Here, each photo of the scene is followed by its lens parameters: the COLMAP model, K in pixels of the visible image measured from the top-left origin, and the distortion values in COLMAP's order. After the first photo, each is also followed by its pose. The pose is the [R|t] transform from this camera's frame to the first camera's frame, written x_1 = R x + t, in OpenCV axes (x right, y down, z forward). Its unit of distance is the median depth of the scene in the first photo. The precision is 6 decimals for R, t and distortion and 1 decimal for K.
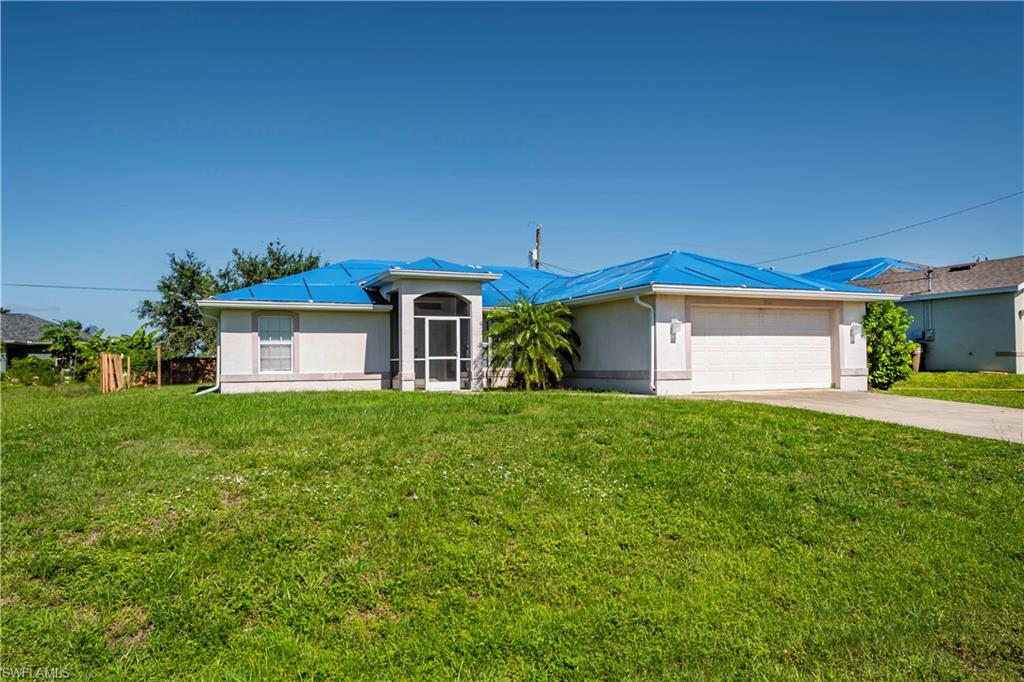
lens RADIAL K [[660.2, 0, 512.0], [0, 660.2, 341.0], [0, 0, 1]] dist [-0.003667, -0.000884]
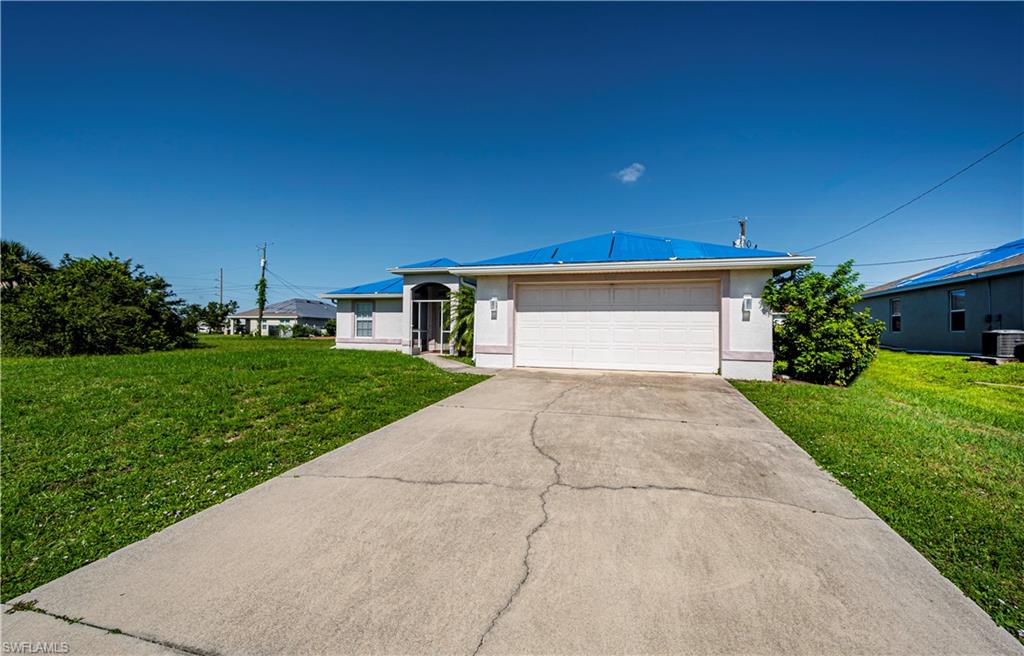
lens RADIAL K [[440.1, 0, 512.0], [0, 440.1, 328.0], [0, 0, 1]] dist [0.021528, 0.000030]
pose [[0.789741, 0.014585, -0.613267, 0.609714], [0.000724, 0.999694, 0.024708, -0.001142], [0.613440, -0.019957, 0.789489, 0.385590]]
